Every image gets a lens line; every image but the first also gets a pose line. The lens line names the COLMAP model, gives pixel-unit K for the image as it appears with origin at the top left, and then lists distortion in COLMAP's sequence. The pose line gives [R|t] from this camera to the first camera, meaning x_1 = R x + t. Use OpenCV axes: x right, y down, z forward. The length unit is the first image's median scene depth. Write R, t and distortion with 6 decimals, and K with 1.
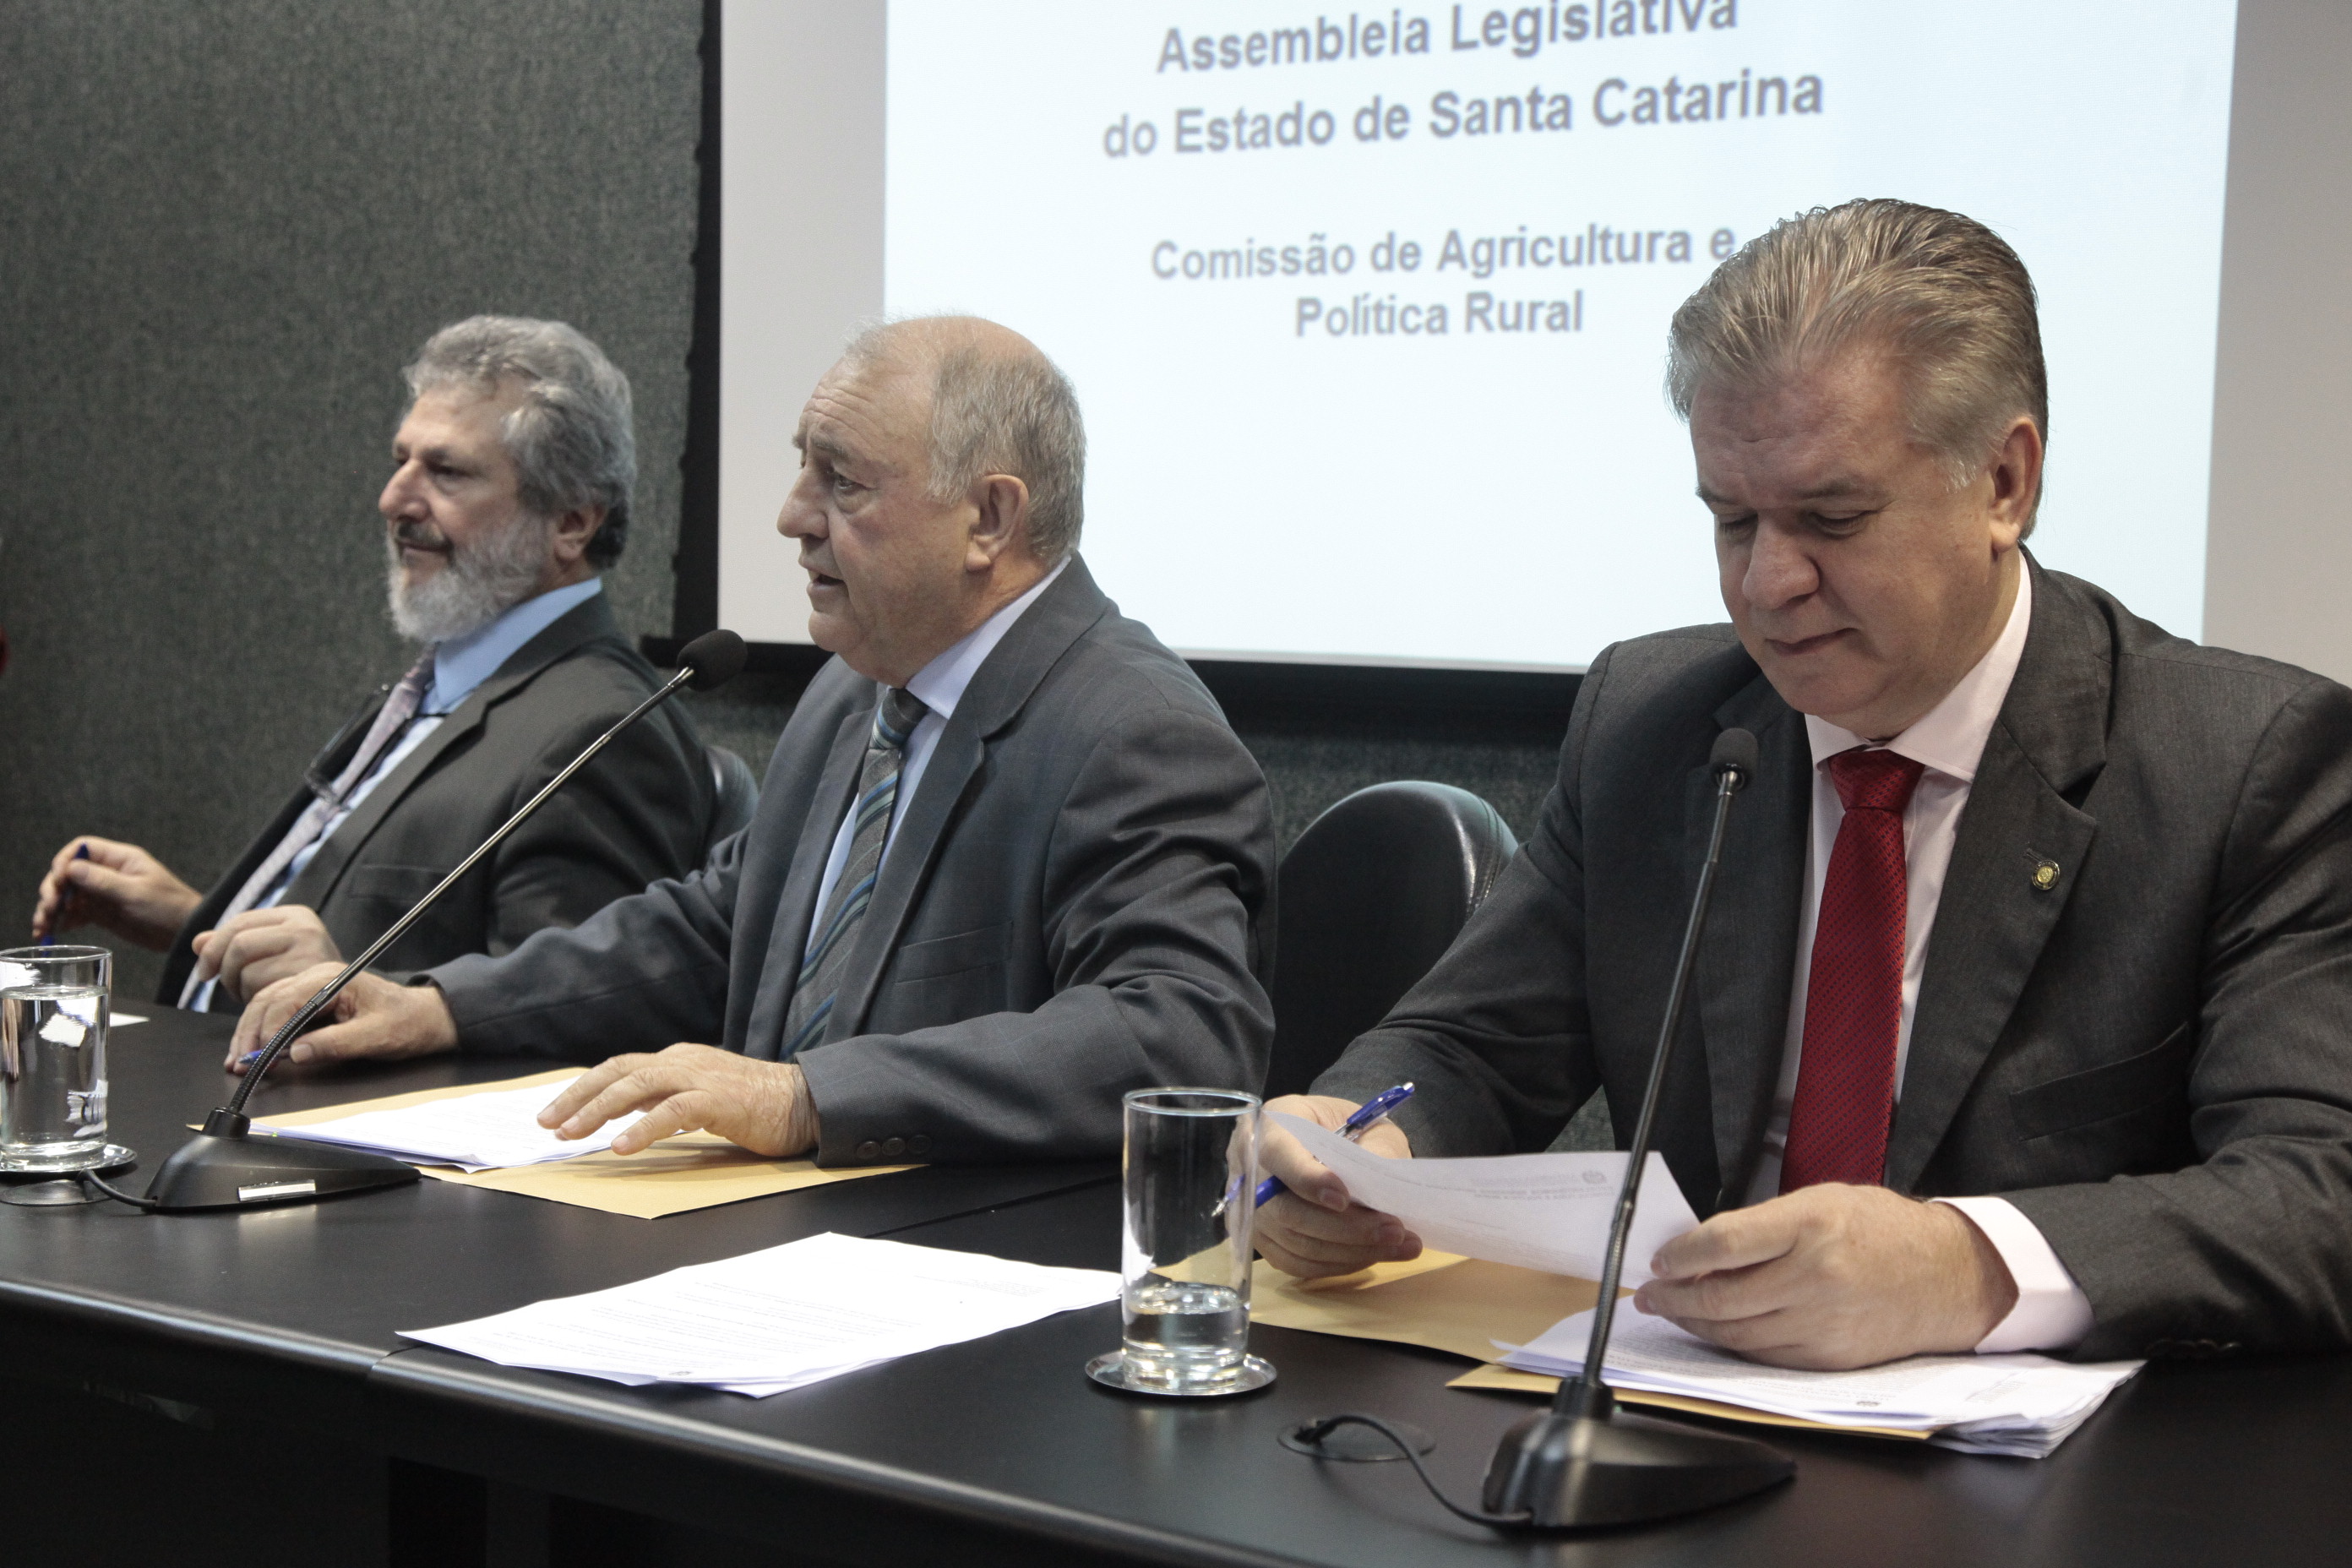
lens RADIAL K [[3464.2, 0, 1191.7], [0, 3464.2, 786.4], [0, 0, 1]] dist [0.169588, 0.000000]
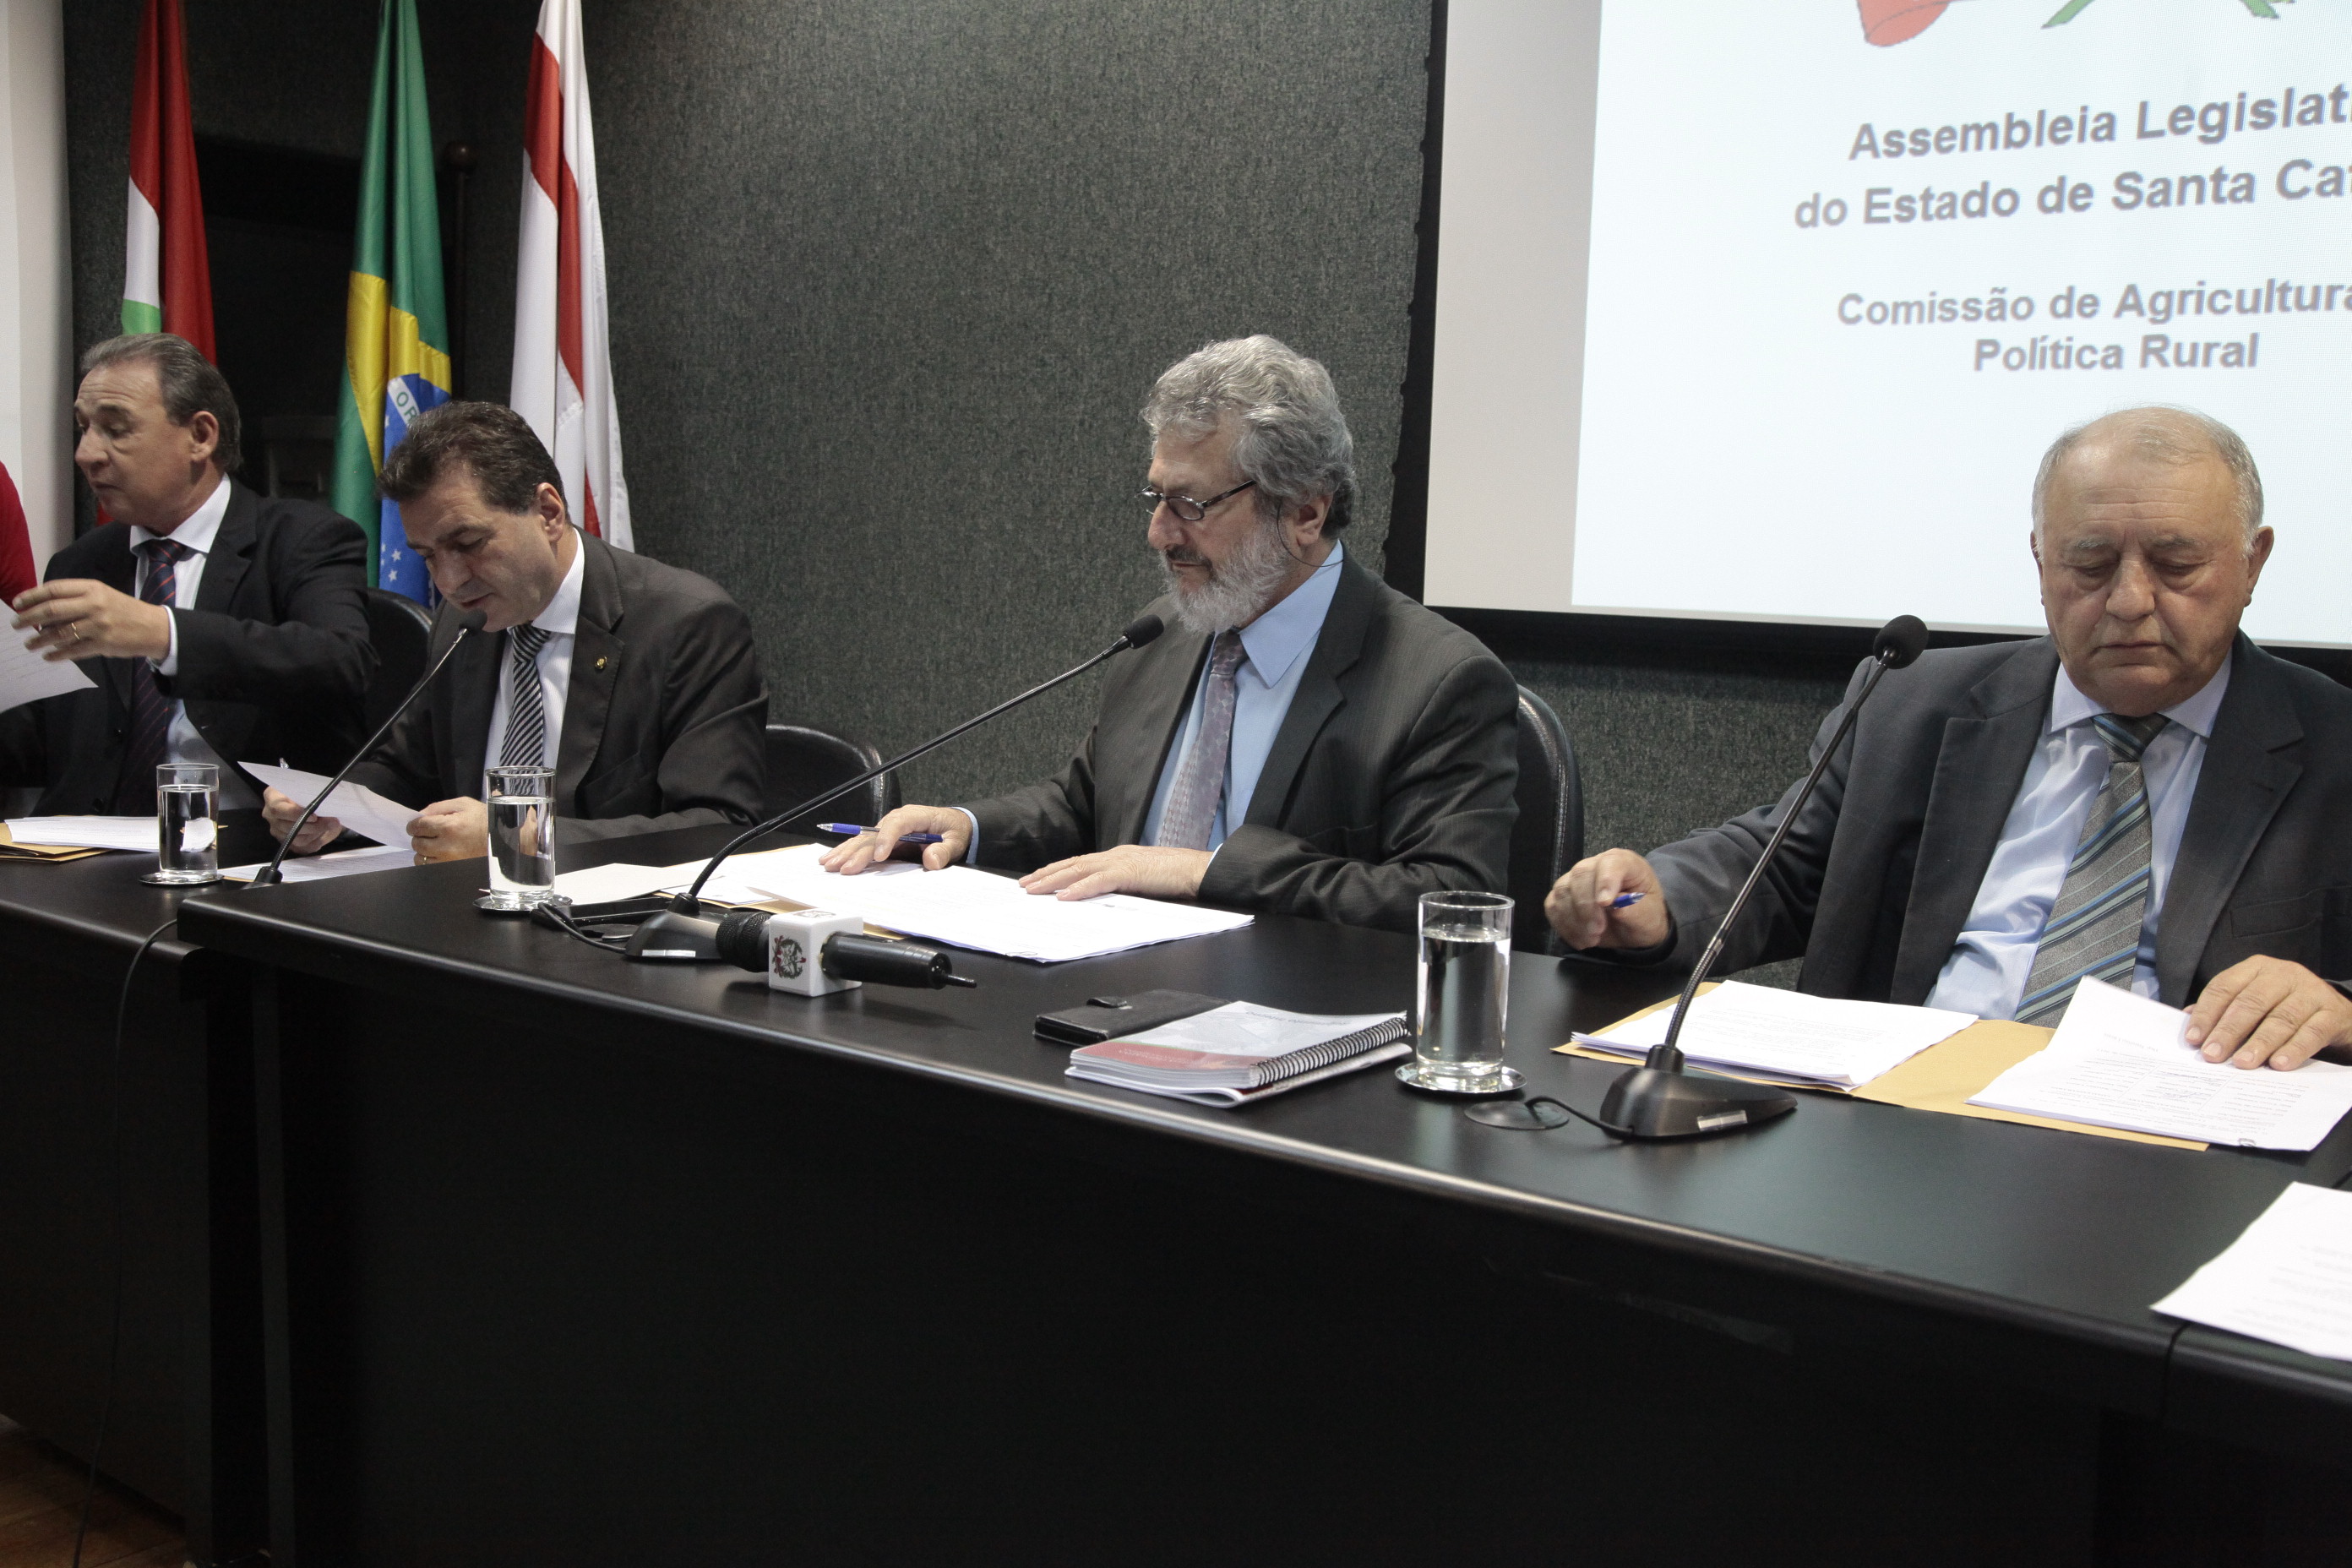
lens RADIAL K [[2352.2, 0, 1155.9], [0, 2352.2, 800.0], [0, 0, 1]] dist [0.029776, 0.000000]
pose [[0.999419, 0.014084, -0.031042, -0.231927], [-0.012589, 0.998777, 0.047822, -0.011961], [0.031677, -0.047403, 0.998373, 0.133417]]
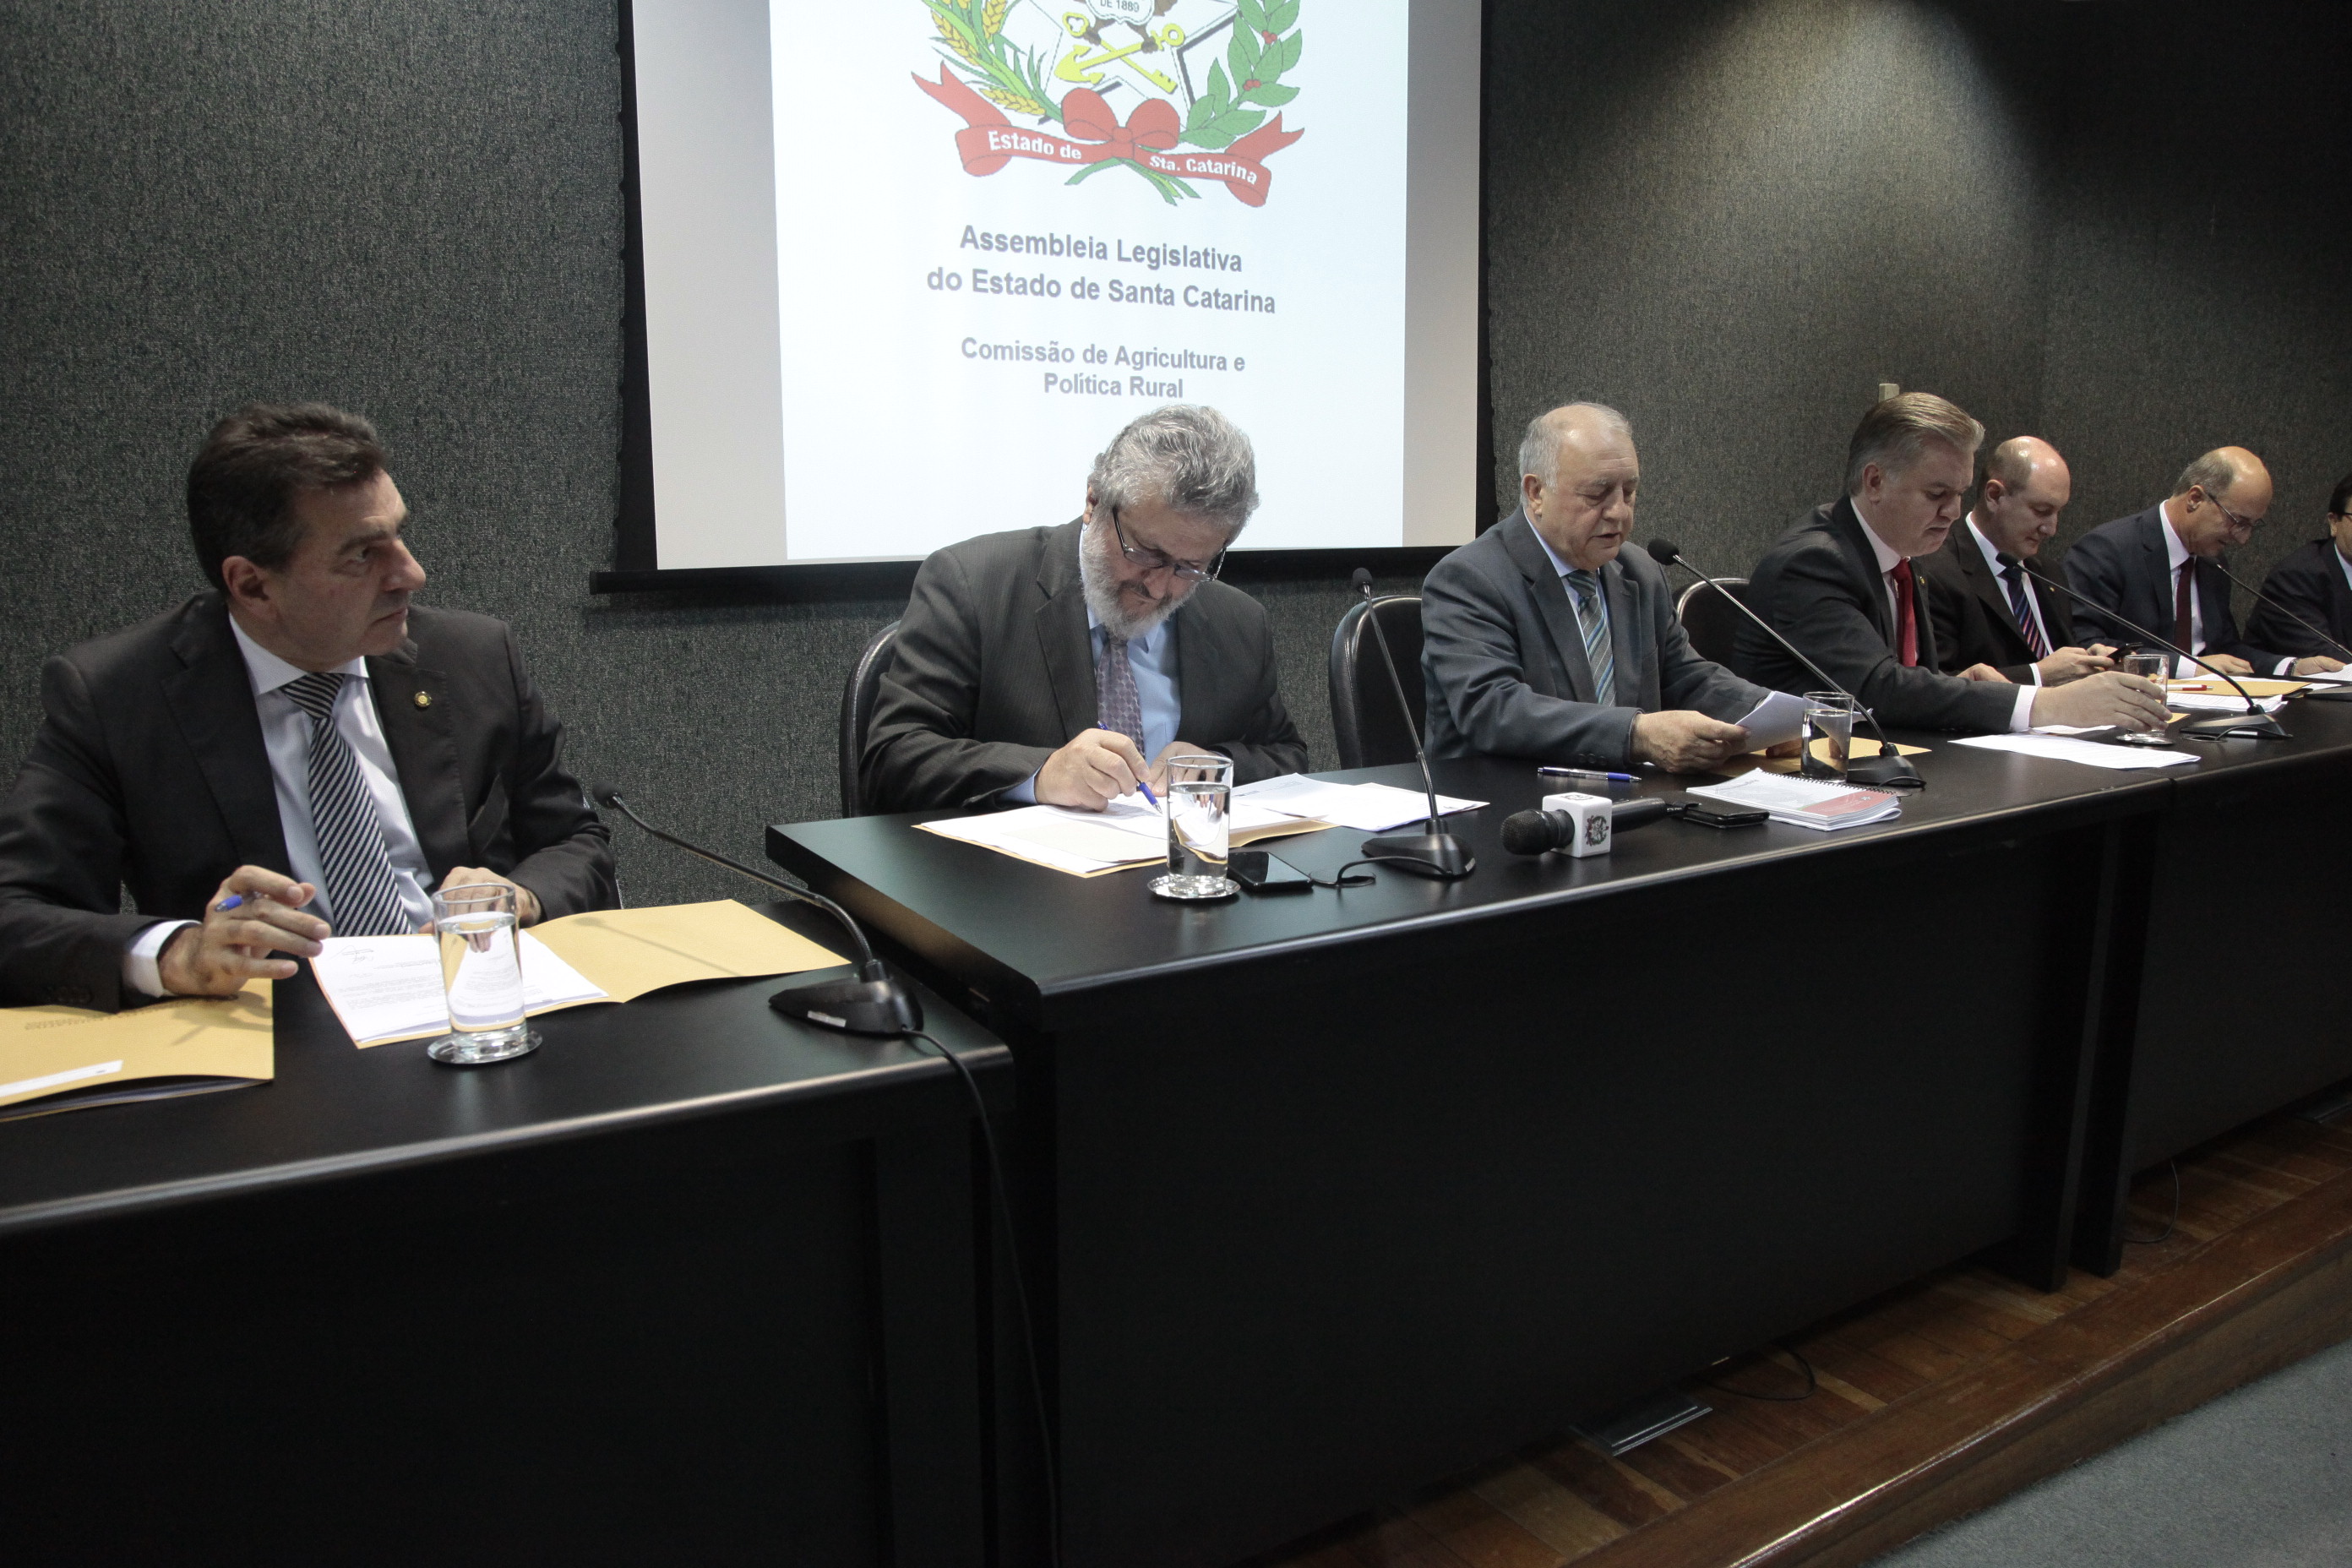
lens RADIAL K [[1634.1, 0, 1157.1], [0, 1634.1, 781.4], [0, 0, 1]] dist [-0.113024, 0.066687]
pose [[0.381372, -0.178615, 0.907002, -0.814499], [0.076533, 0.983888, 0.161576, -0.054798], [-0.921248, 0.007795, 0.388898, 0.573450]]
